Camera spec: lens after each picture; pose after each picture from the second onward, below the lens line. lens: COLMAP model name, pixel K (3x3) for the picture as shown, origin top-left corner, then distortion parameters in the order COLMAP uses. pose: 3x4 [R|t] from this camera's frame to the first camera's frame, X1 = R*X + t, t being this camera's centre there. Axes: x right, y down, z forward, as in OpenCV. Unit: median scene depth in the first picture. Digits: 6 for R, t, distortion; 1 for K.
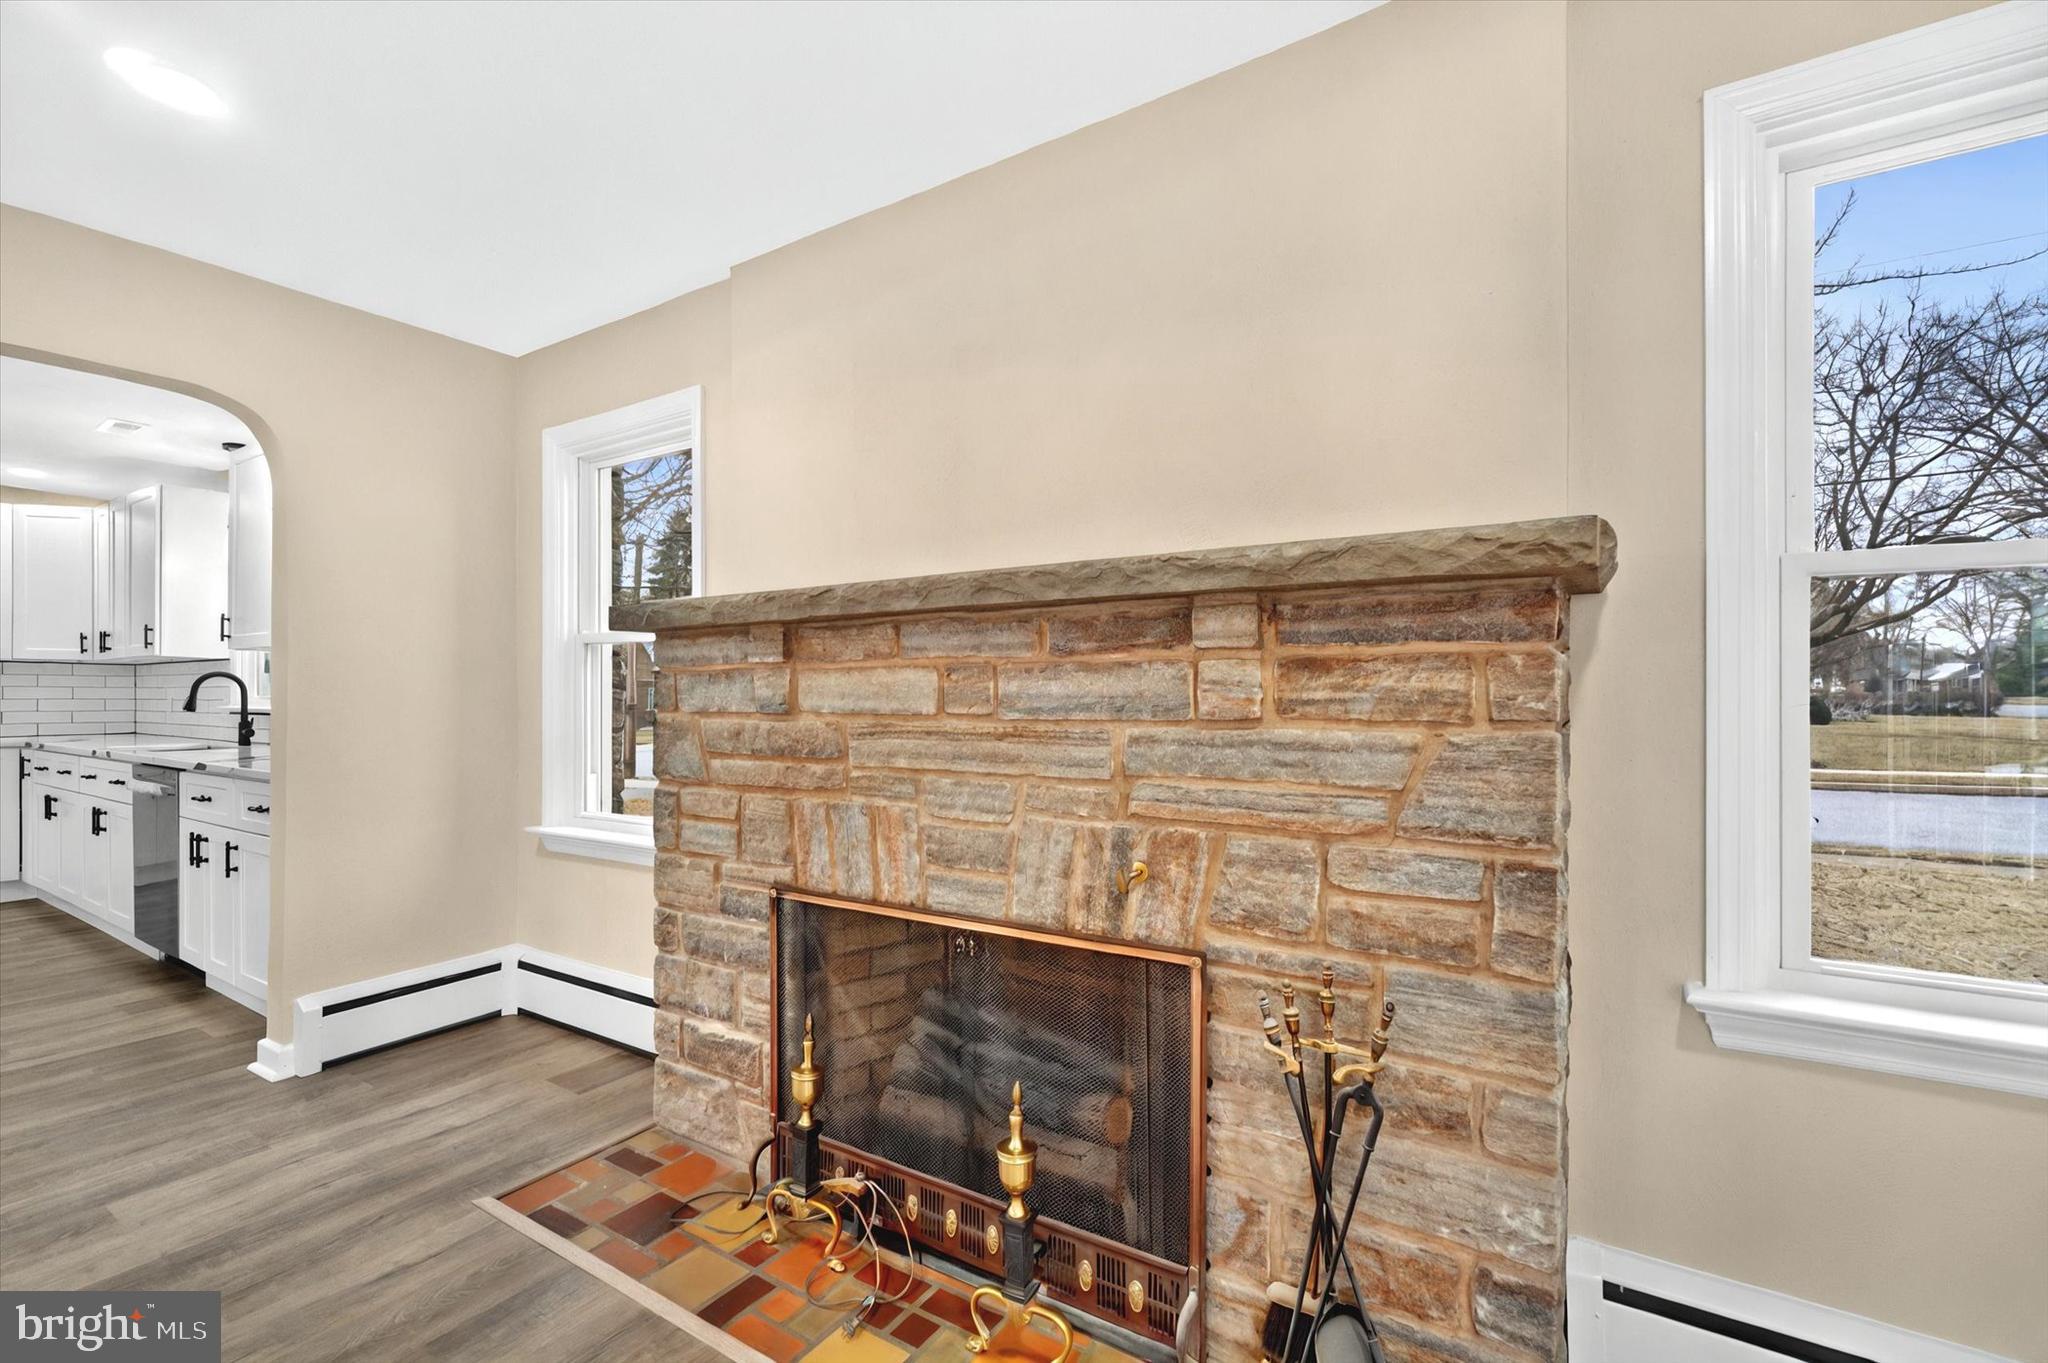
lens RADIAL K [[870.6, 0, 1020.2], [0, 870.6, 693.7], [0, 0, 1]] dist [-0.001283, -0.000214]
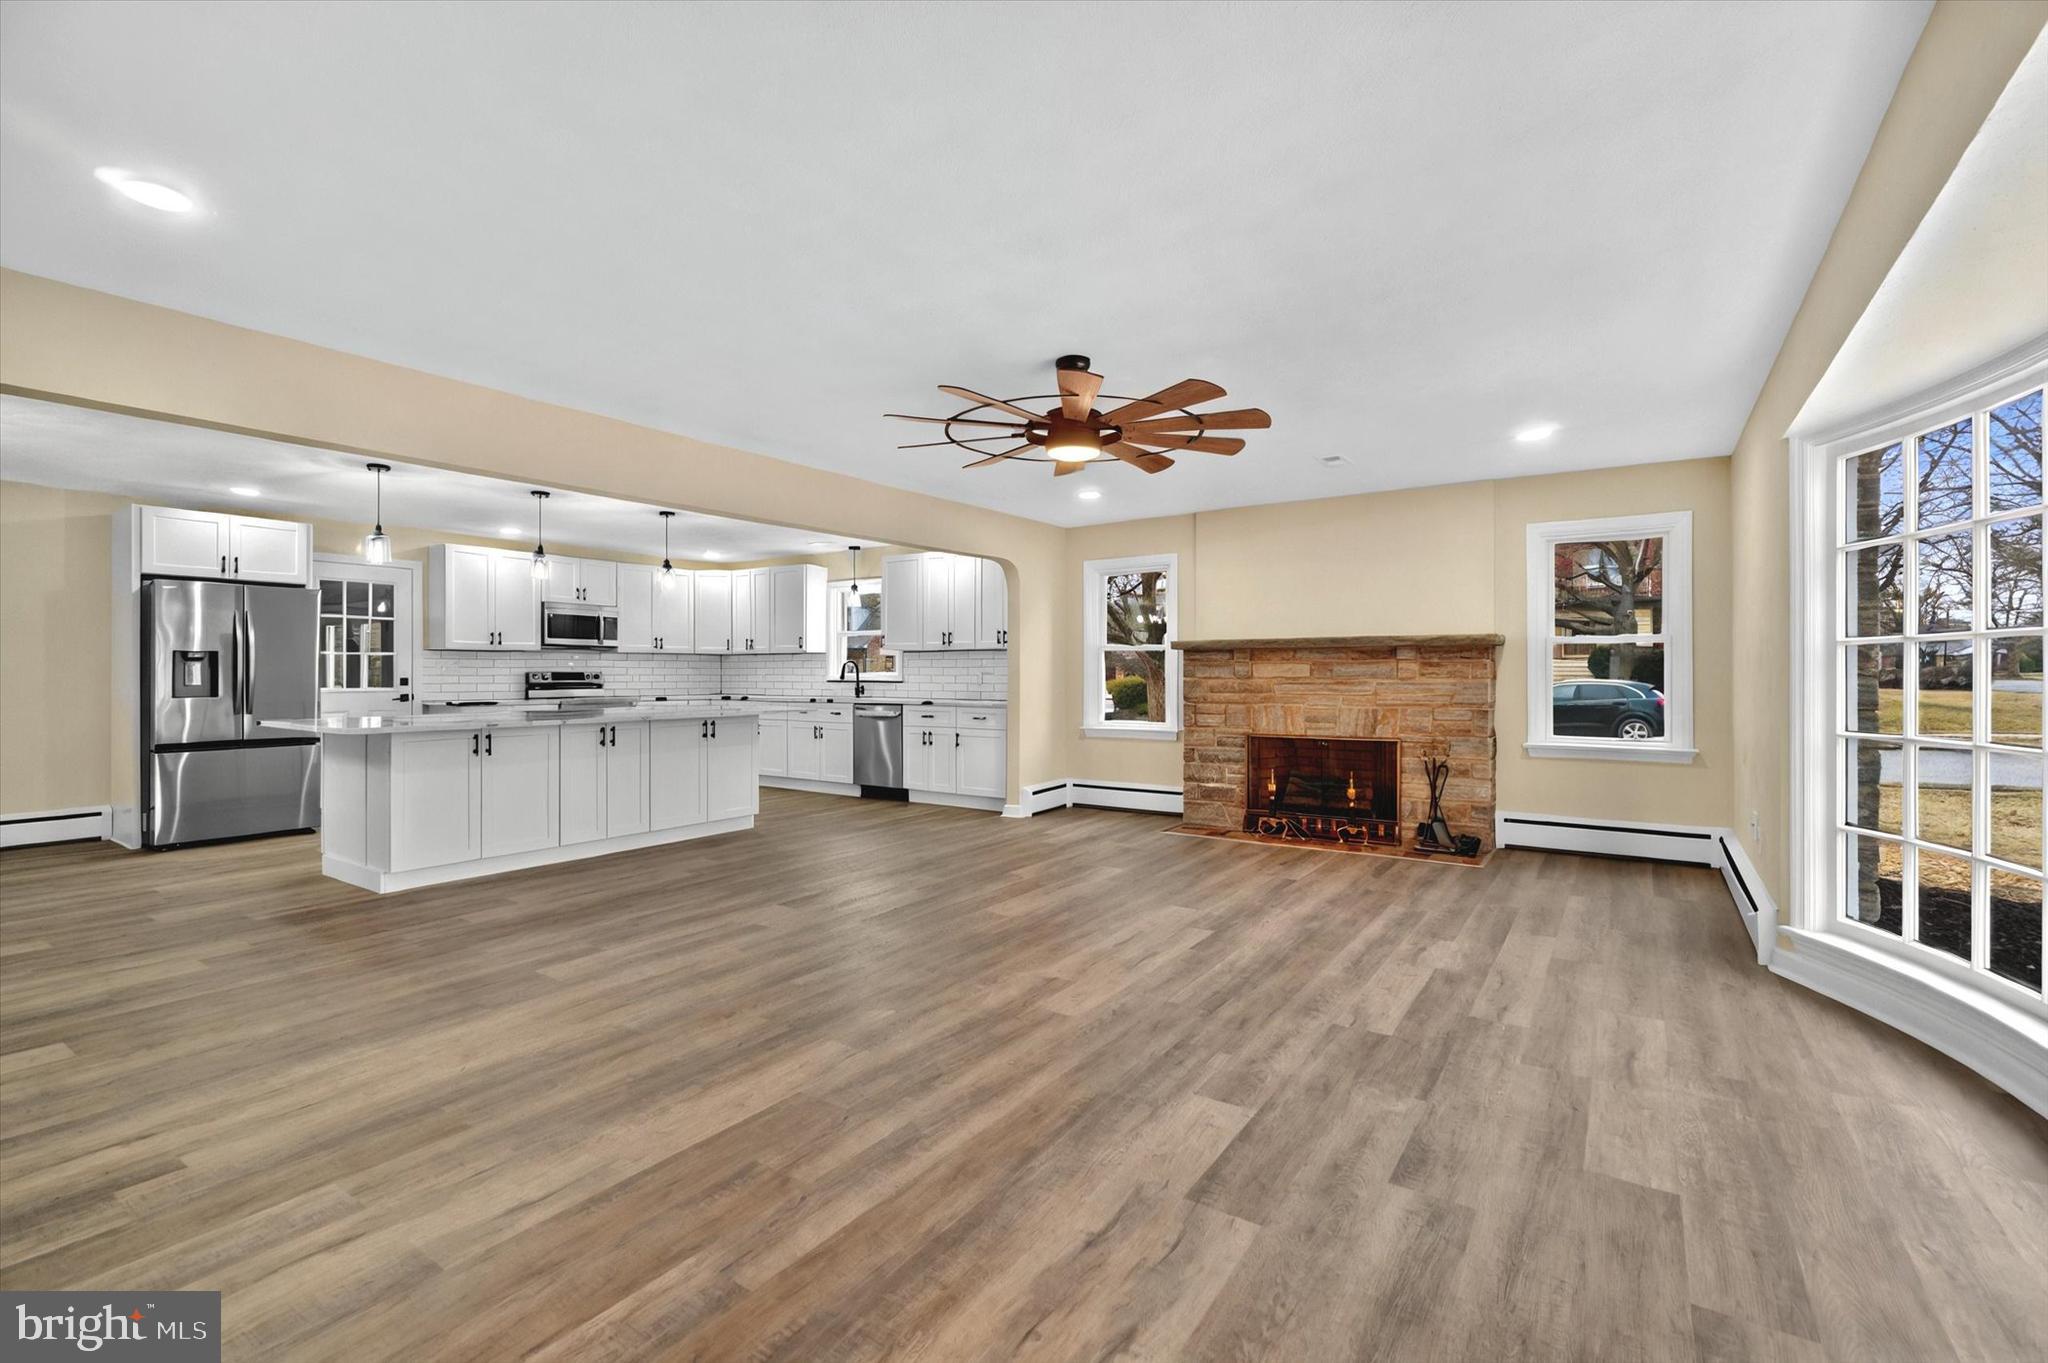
lens RADIAL K [[942.1, 0, 996.8], [0, 942.1, 673.3], [0, 0, 1]] dist [0.052629, 0.000213]
pose [[0.999005, 0.001764, -0.044570, -1.060747], [-0.001767, 0.999998, -0.000020, 0.007800], [0.044569, 0.000099, 0.999006, -2.521918]]
